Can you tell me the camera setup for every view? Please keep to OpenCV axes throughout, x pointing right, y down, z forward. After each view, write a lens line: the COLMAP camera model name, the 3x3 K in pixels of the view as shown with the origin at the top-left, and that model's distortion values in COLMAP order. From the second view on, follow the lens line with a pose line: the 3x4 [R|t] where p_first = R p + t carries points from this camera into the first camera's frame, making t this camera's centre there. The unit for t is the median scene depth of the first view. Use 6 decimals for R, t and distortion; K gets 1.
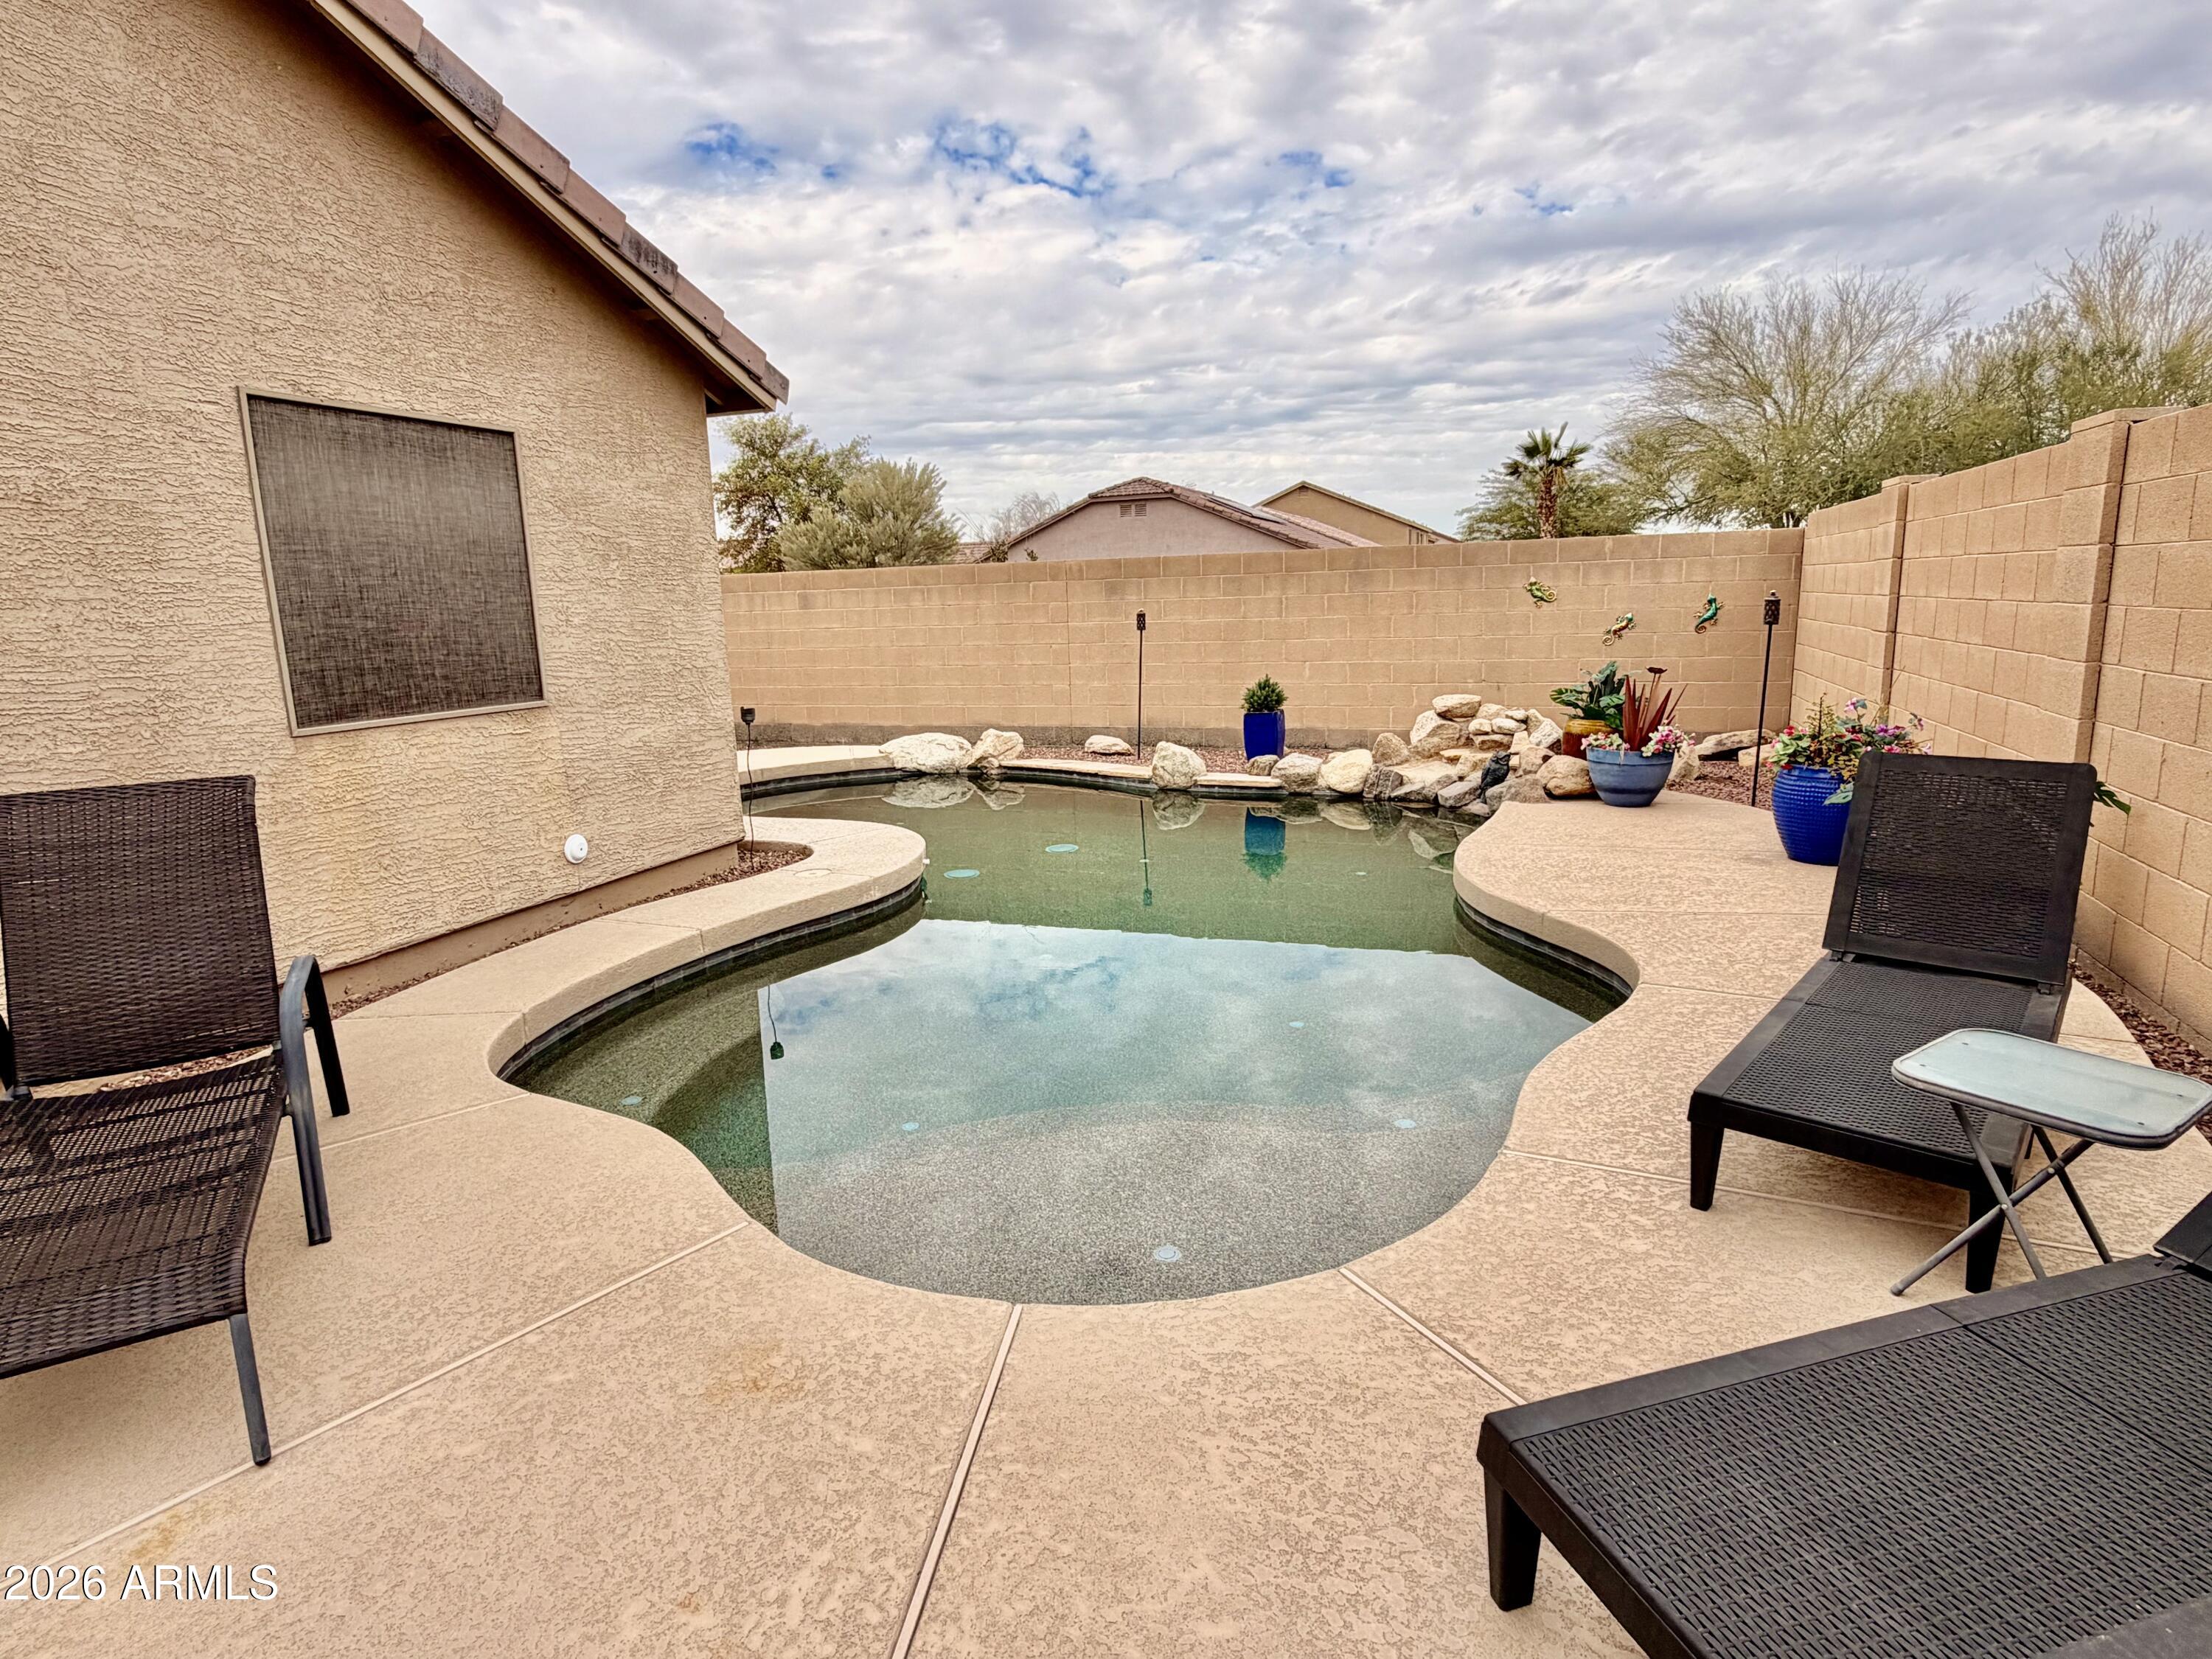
lens RADIAL K [[1213.1, 0, 1099.6], [0, 1213.1, 824.2], [0, 0, 1]] dist [0.002735, 0.000741]
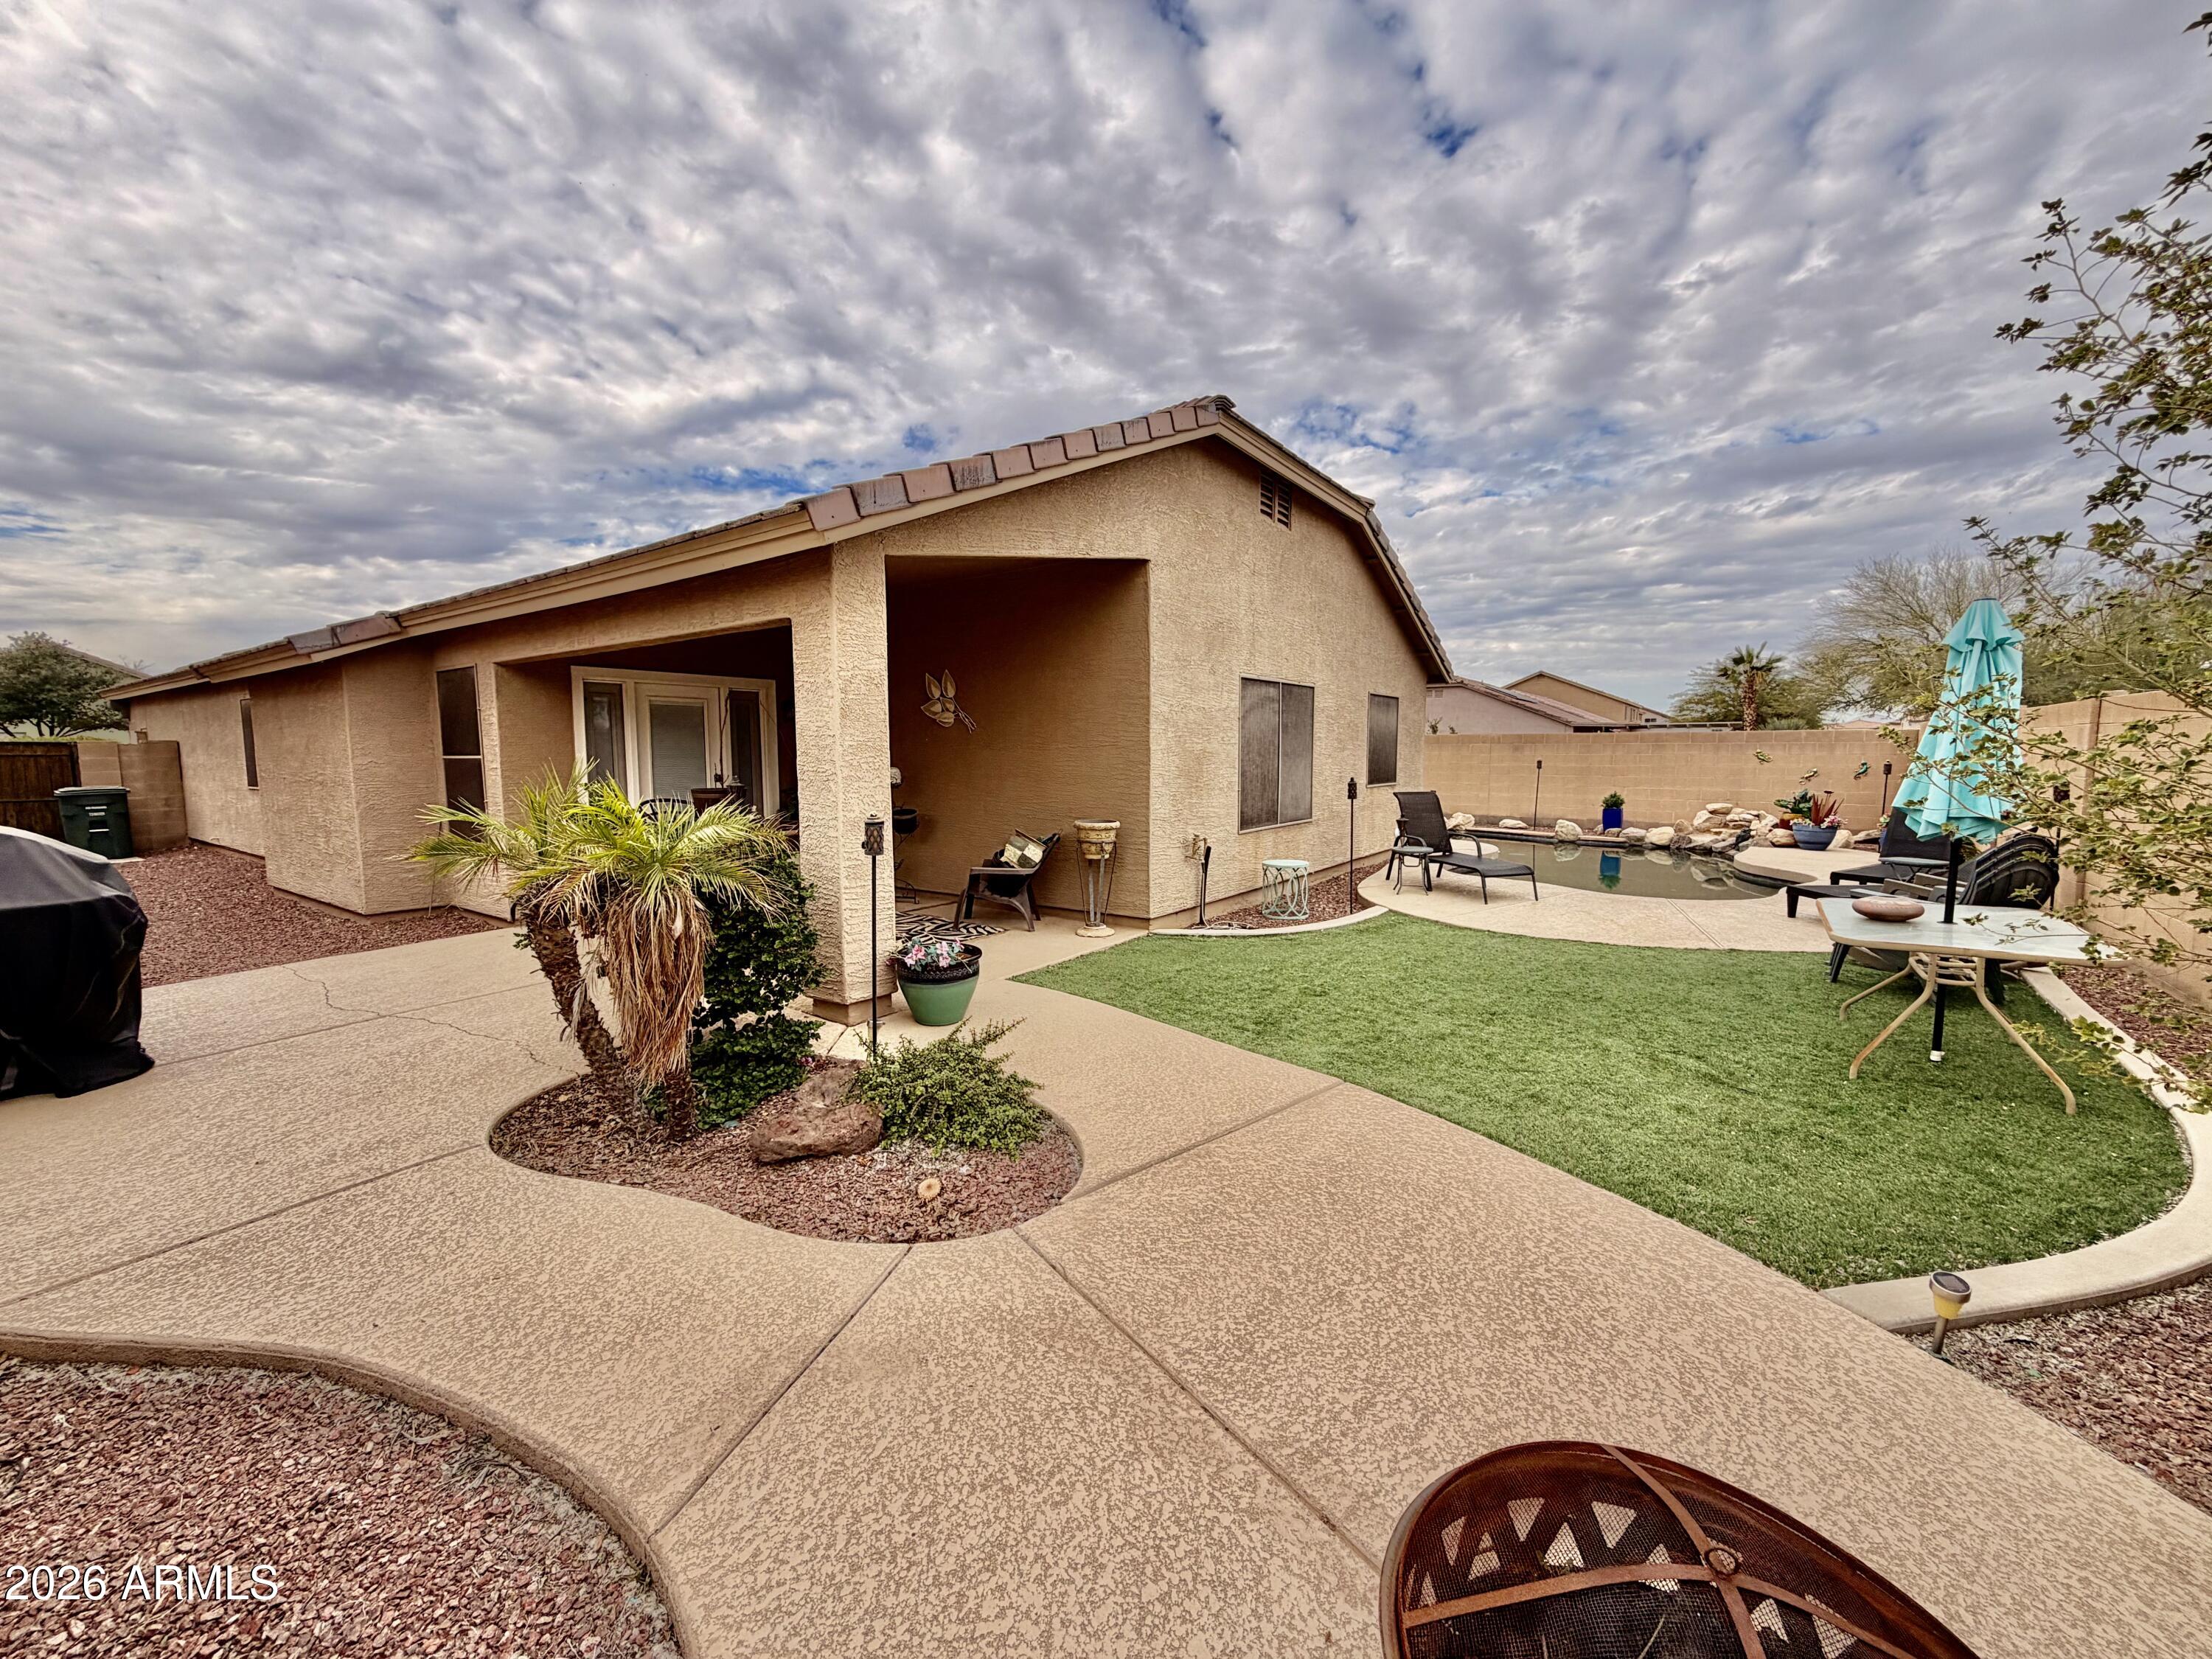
lens RADIAL K [[881.2, 0, 1099.5], [0, 881.2, 830.2], [0, 0, 1]] dist [-0.000986, -0.000195]
pose [[0.961854, 0.052788, -0.268423, -0.329335], [-0.076204, 0.994070, -0.077572, 0.140656], [0.262737, 0.095068, 0.960173, -0.753831]]
